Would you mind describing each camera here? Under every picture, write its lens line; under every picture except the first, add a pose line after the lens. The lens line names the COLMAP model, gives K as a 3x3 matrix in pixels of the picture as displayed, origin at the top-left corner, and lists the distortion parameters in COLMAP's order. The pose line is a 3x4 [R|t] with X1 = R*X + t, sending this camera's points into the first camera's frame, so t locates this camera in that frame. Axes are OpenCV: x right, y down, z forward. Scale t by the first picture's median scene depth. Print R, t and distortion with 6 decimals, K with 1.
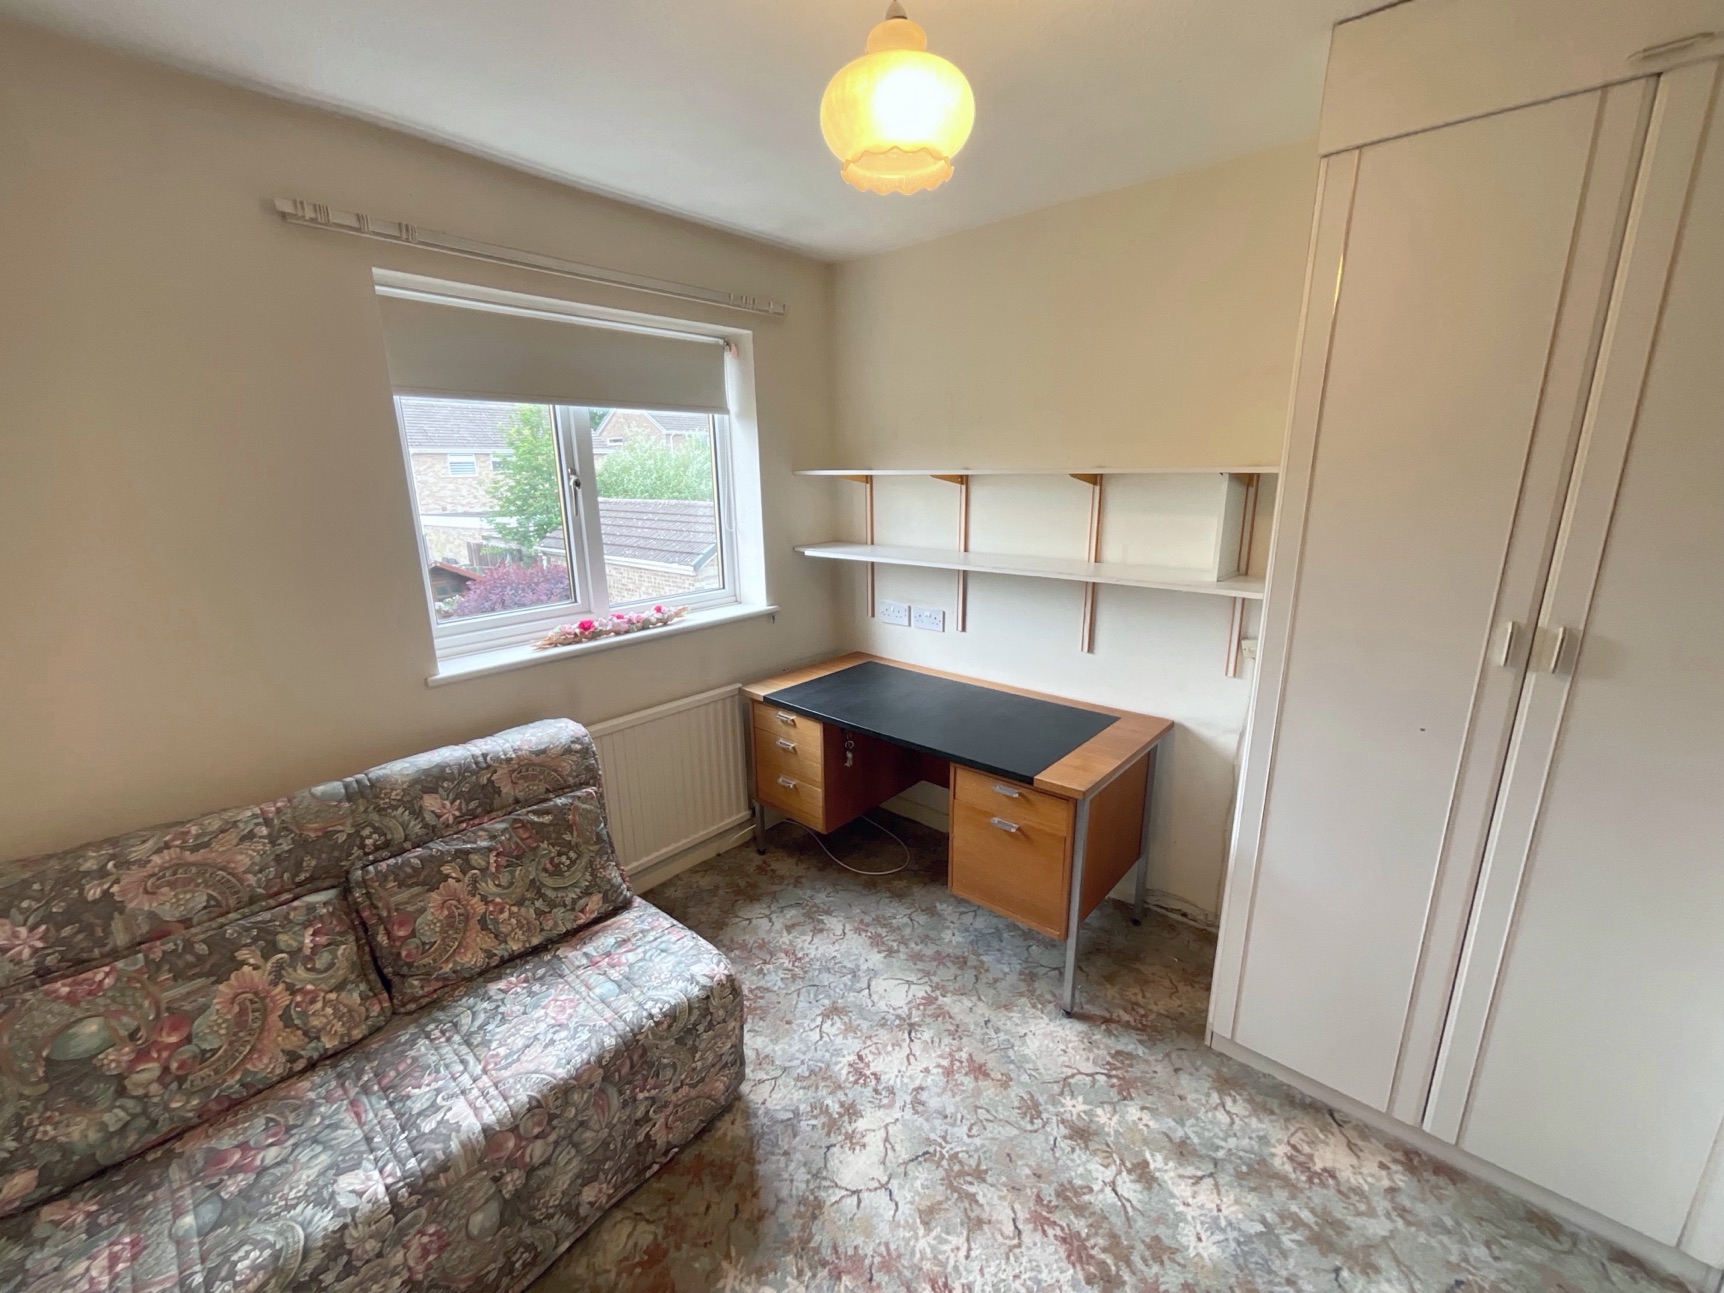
lens RADIAL K [[701.1, 0, 861.2], [0, 701.1, 646.5], [0, 0, 1]] dist [-0.002921, -0.000554]
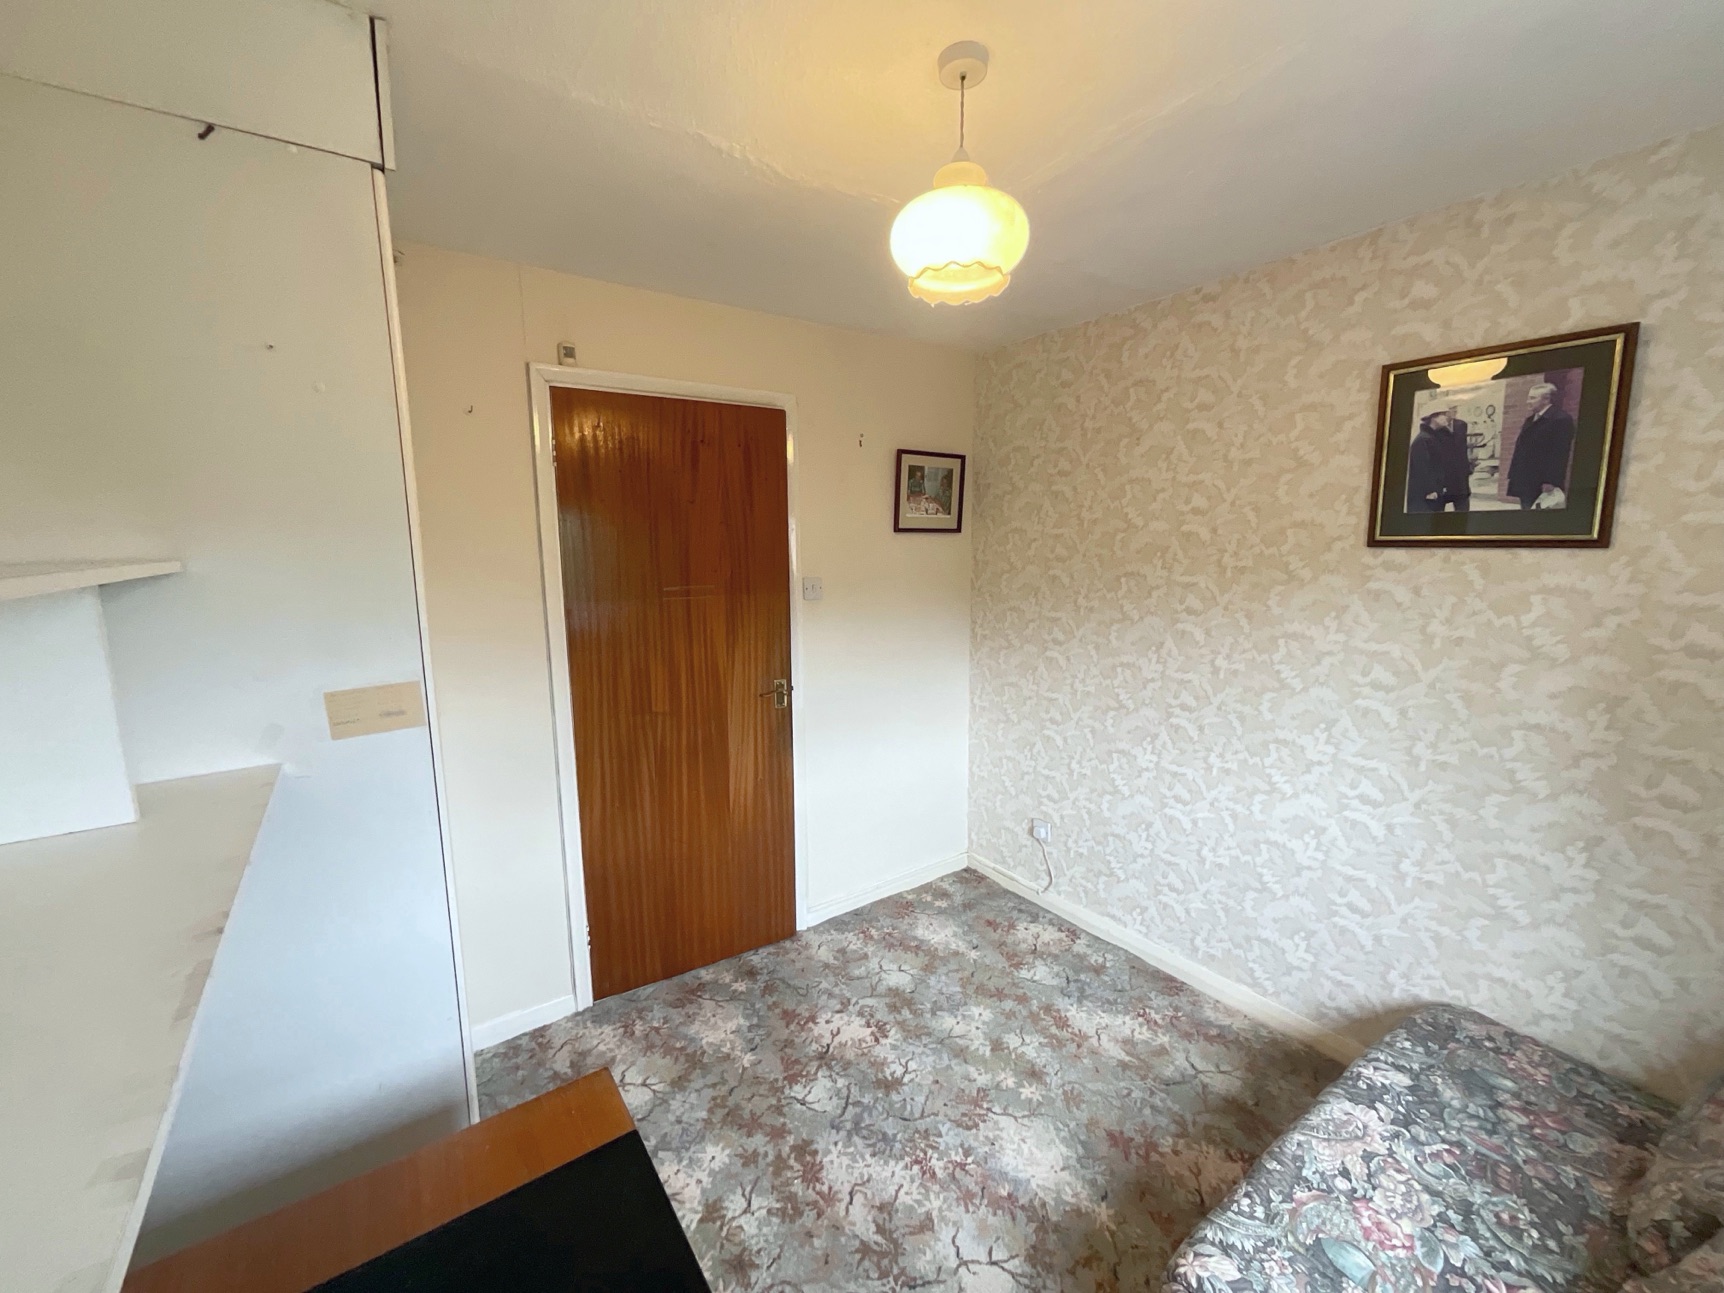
lens RADIAL K [[701.1, 0, 861.3], [0, 701.1, 641.5], [0, 0, 1]] dist [-0.002921, -0.000554]
pose [[-0.973722, -0.008762, 0.227572, -0.044496], [0.077986, 0.926018, 0.369335, -0.417822], [-0.213972, 0.377377, -0.901001, 1.632196]]
